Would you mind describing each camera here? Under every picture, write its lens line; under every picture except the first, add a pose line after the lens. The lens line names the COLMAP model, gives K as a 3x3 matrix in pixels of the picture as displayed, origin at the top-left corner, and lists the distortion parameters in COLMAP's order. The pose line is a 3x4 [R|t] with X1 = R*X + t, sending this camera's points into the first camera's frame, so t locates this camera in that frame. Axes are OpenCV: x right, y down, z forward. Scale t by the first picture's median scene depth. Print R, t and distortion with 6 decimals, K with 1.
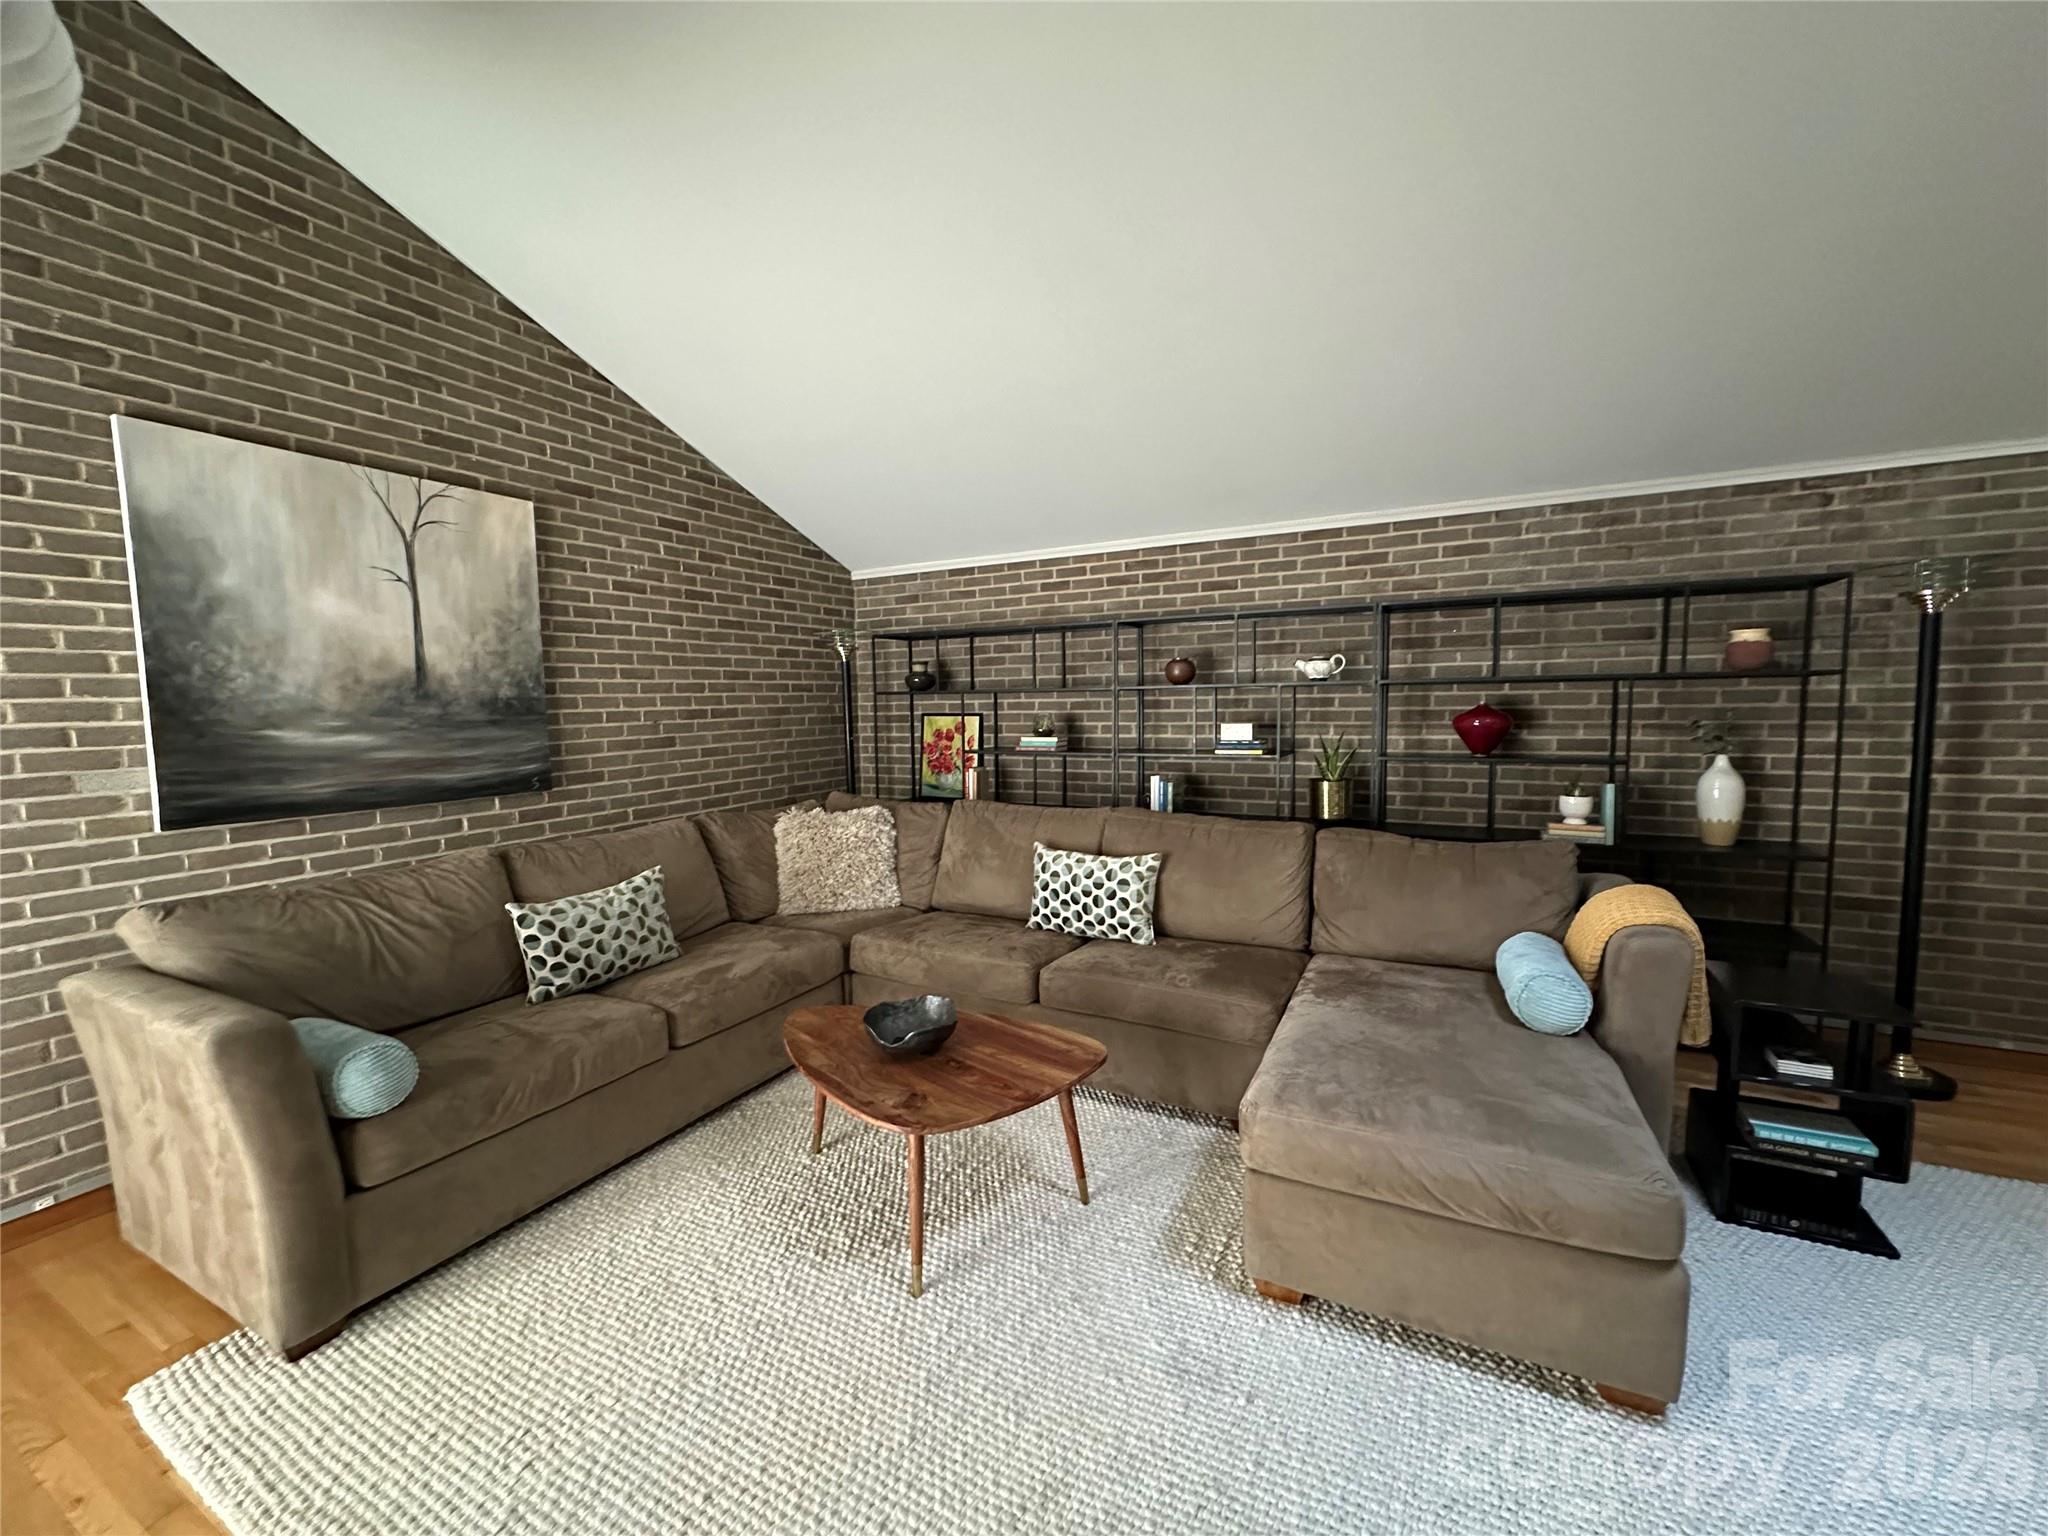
lens RADIAL K [[821.1, 0, 1025.6], [0, 821.1, 769.6], [0, 0, 1]] dist [-0.000462, -0.000082]
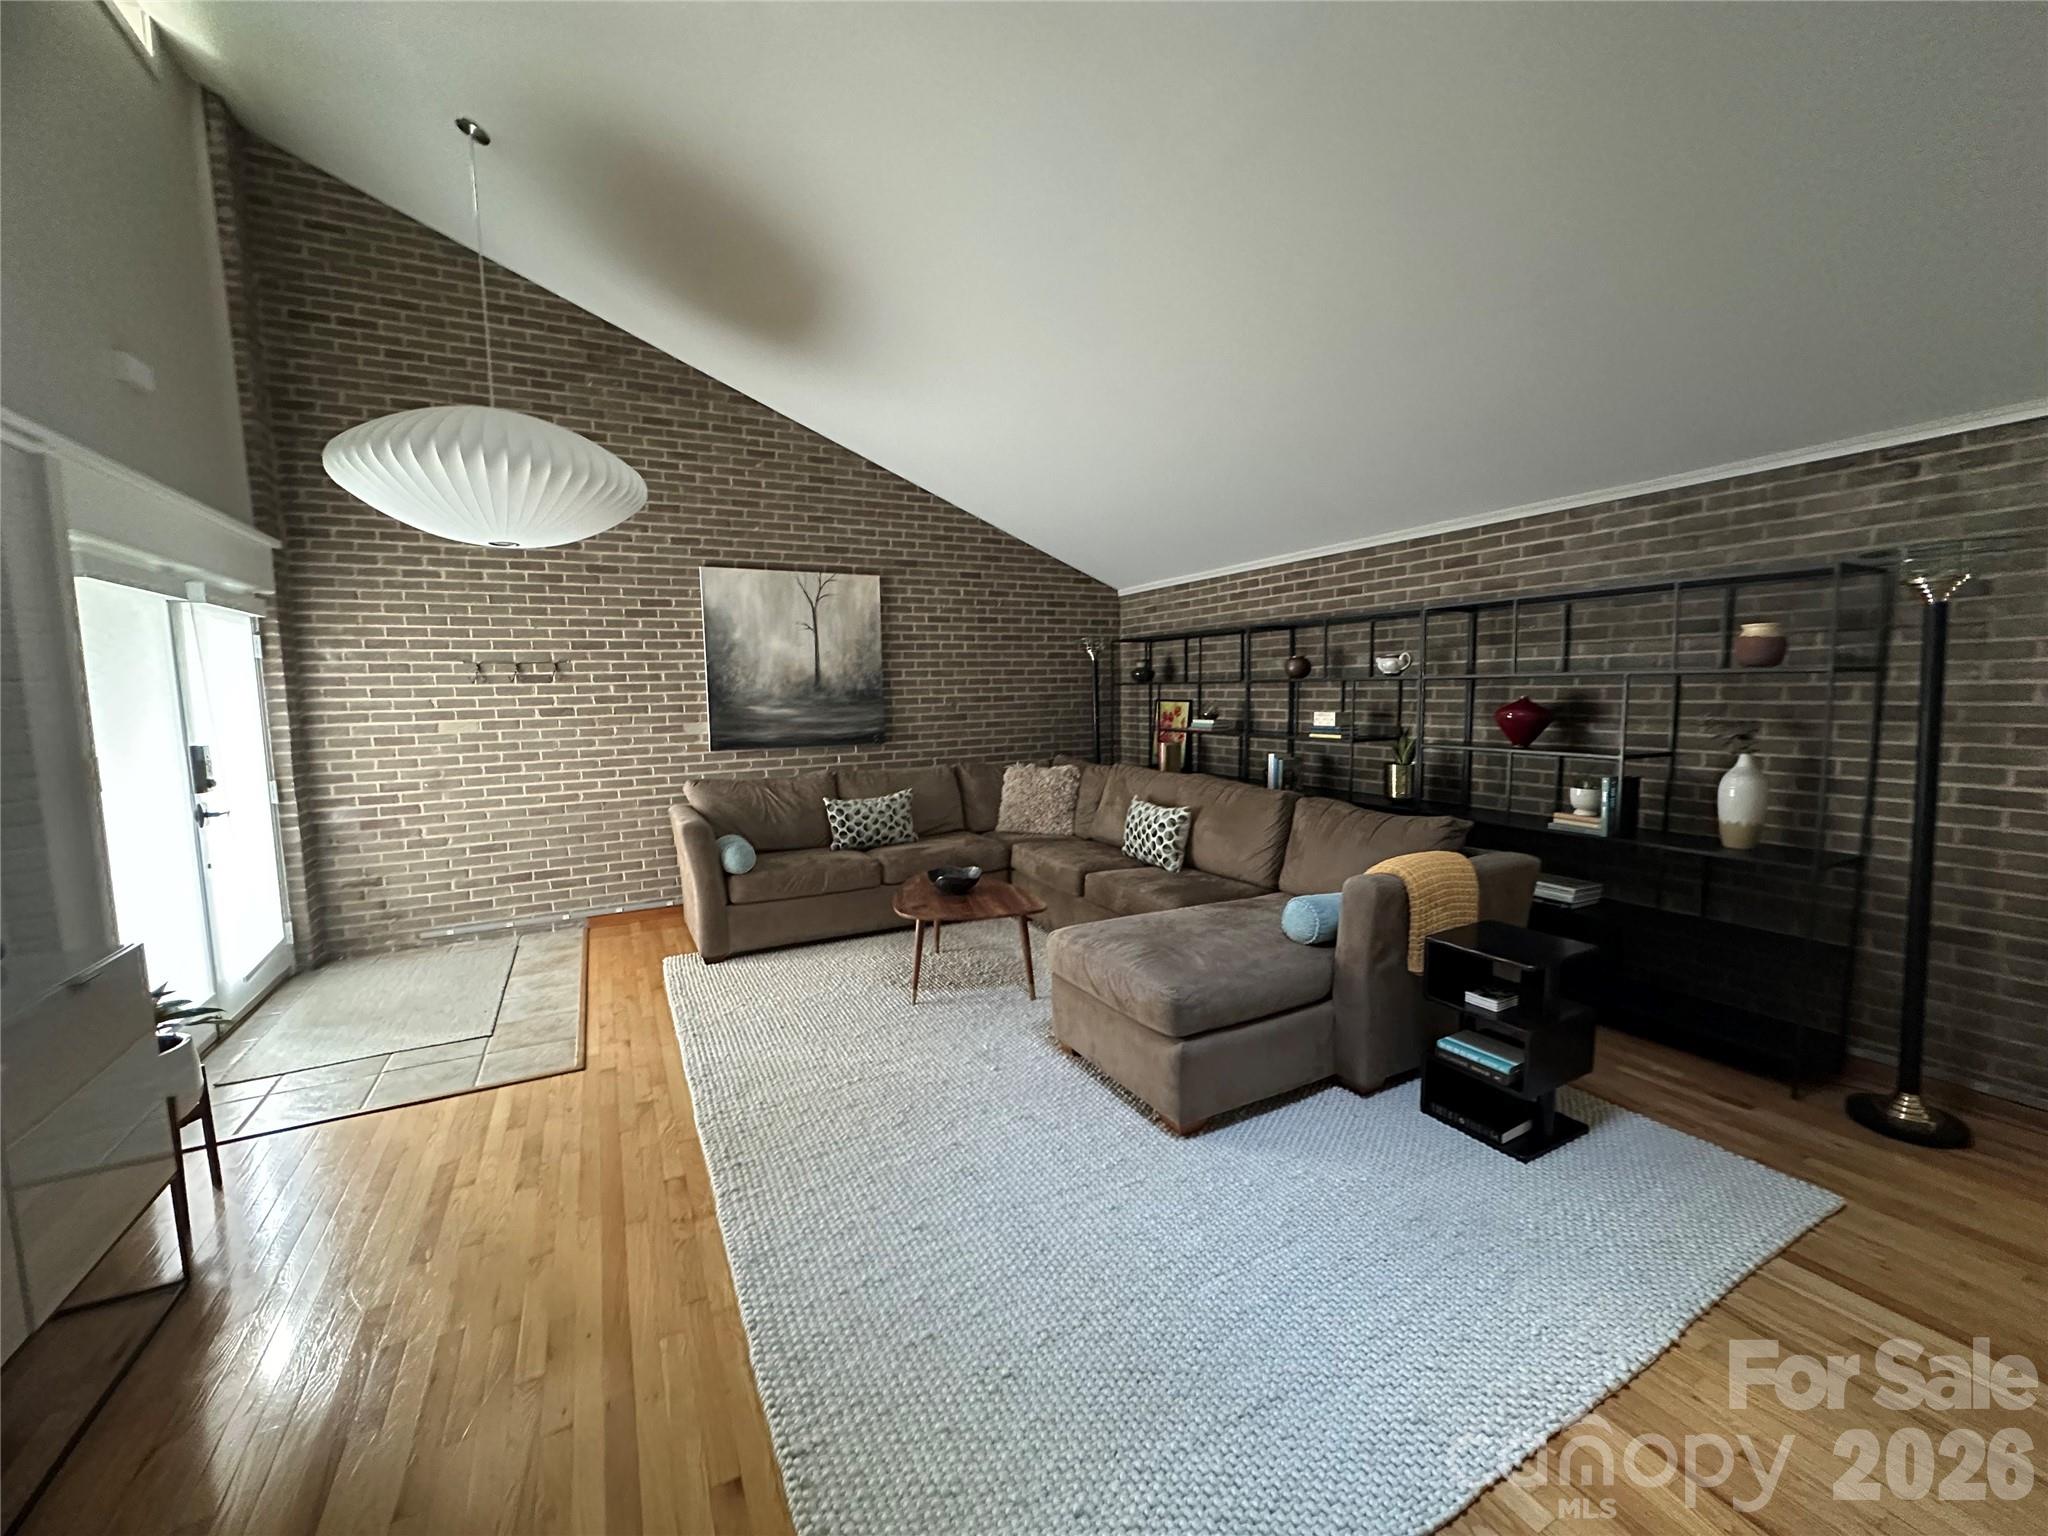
lens RADIAL K [[817.7, 0, 1022.9], [0, 817.7, 771.5], [0, 0, 1]] dist [-0.001438, -0.000094]
pose [[0.820057, 0.060362, -0.569089, 0.633356], [-0.044995, 0.998144, 0.041032, 0.000831], [0.570510, -0.008043, 0.821251, -0.237204]]
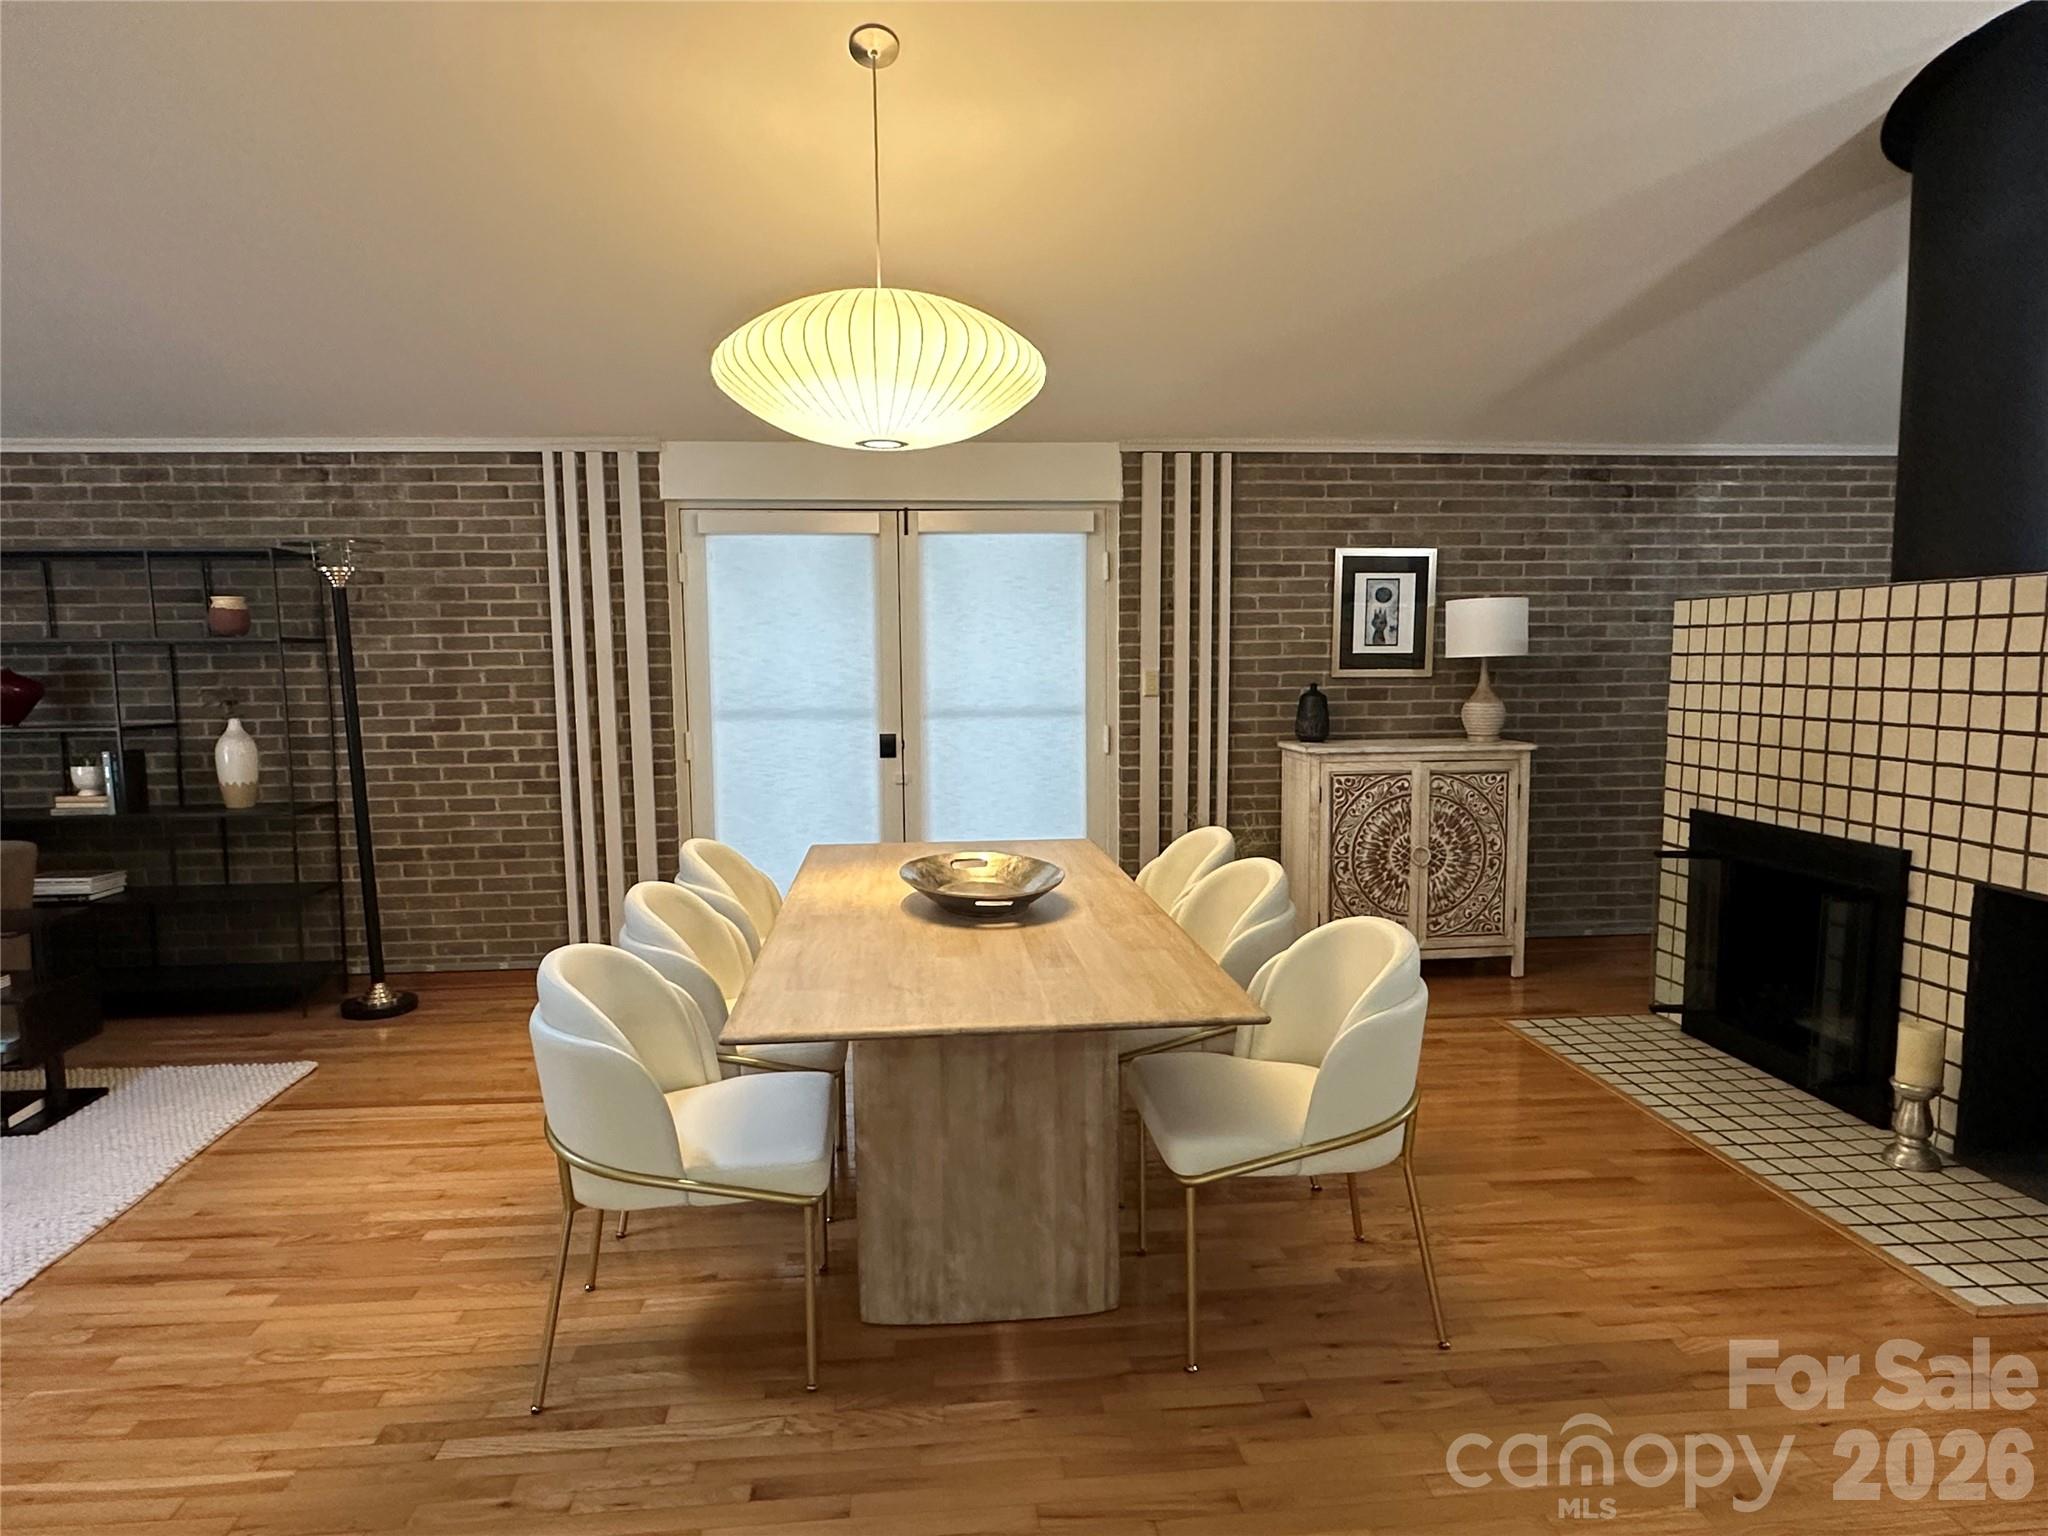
lens RADIAL K [[1233.3, 0, 1008.7], [0, 1233.3, 792.4], [0, 0, 1]] dist [-0.002498, -0.000821]
pose [[0.842952, -0.052996, 0.535371, 0.755947], [0.042049, 0.998582, 0.032643, 0.057009], [-0.536342, -0.005005, 0.843986, -0.724581]]
